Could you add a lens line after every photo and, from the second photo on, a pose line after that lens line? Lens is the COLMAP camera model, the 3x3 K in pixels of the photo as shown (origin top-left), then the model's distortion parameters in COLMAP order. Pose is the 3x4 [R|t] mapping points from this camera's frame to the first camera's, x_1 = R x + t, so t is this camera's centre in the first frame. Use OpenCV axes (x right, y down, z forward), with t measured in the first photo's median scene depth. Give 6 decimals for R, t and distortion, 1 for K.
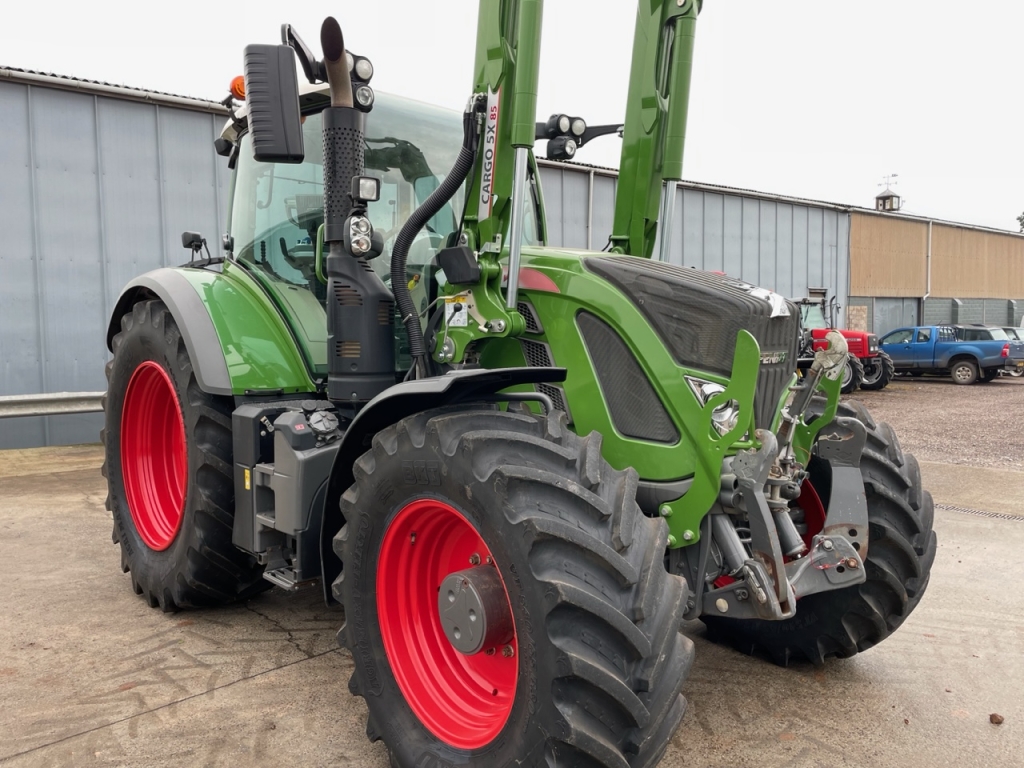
lens RADIAL K [[766.5, 0, 507.8], [0, 766.5, 379.6], [0, 0, 1]] dist [0.079396, -0.096690]
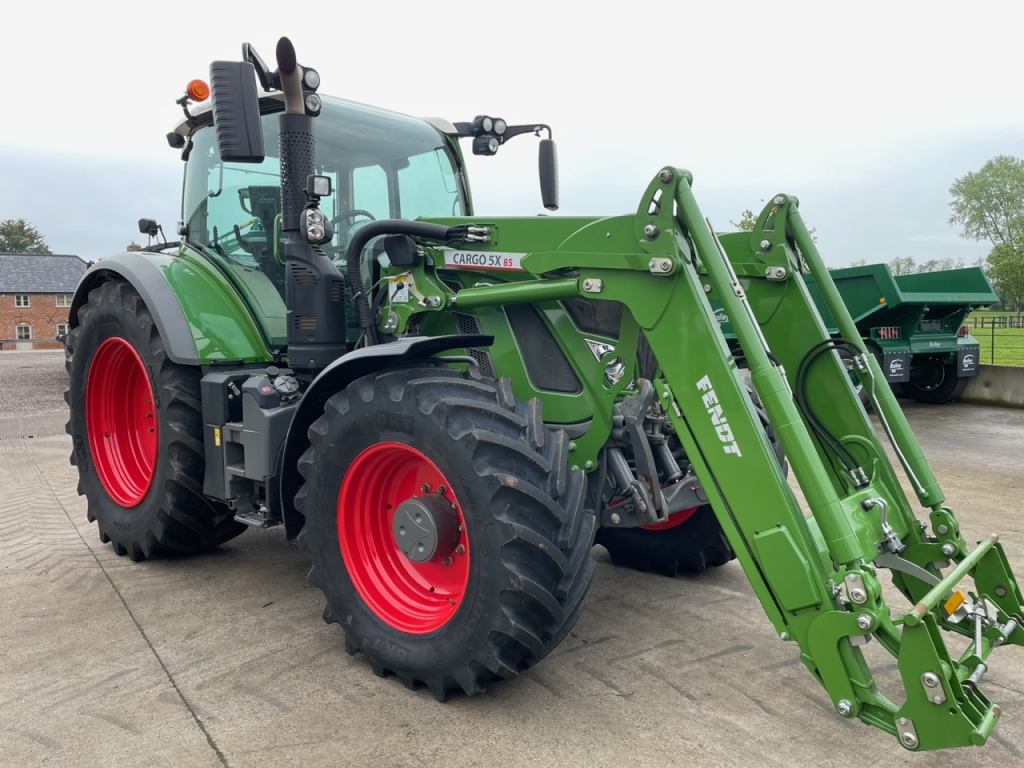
lens RADIAL K [[766.5, 0, 508.5], [0, 766.5, 378.0], [0, 0, 1]] dist [0.079396, -0.096690]
pose [[0.995746, -0.018418, 0.090280, -0.007869], [0.016111, 0.999526, 0.026220, 0.019605], [-0.090720, -0.024654, 0.995571, -0.200988]]
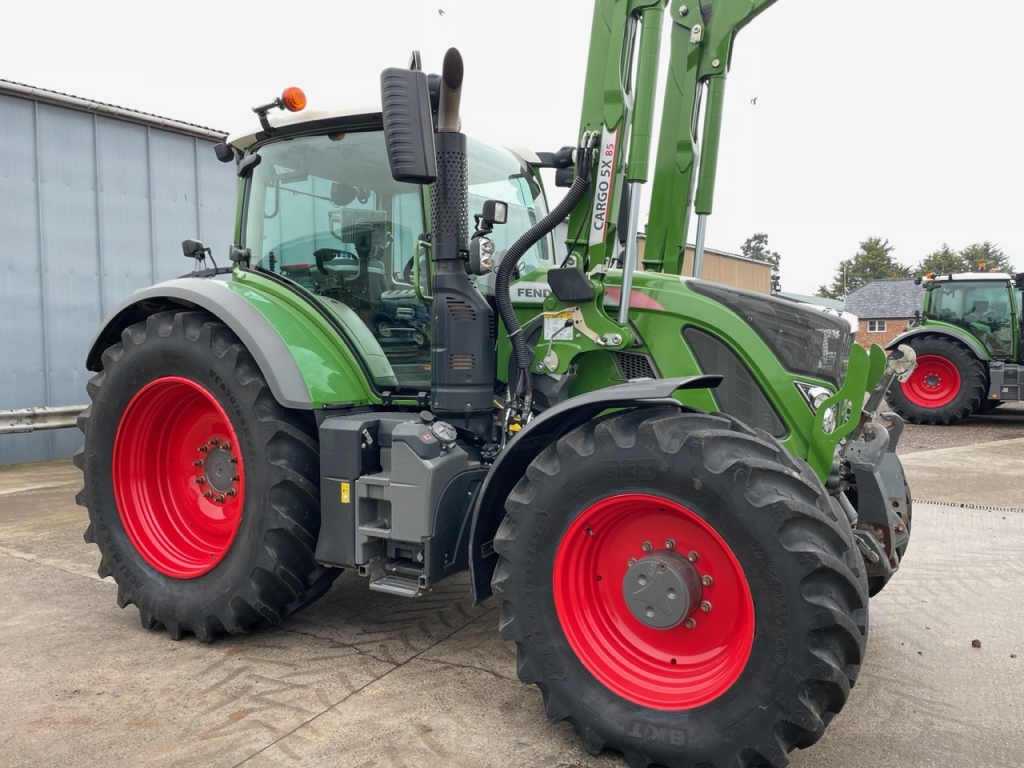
lens RADIAL K [[766.5, 0, 510.7], [0, 766.5, 377.9], [0, 0, 1]] dist [0.079396, -0.096690]
pose [[0.956071, -0.013630, 0.292818, -0.458243], [0.019140, 0.999689, -0.015962, 0.000620], [-0.292509, 0.020865, 0.956035, -0.021091]]
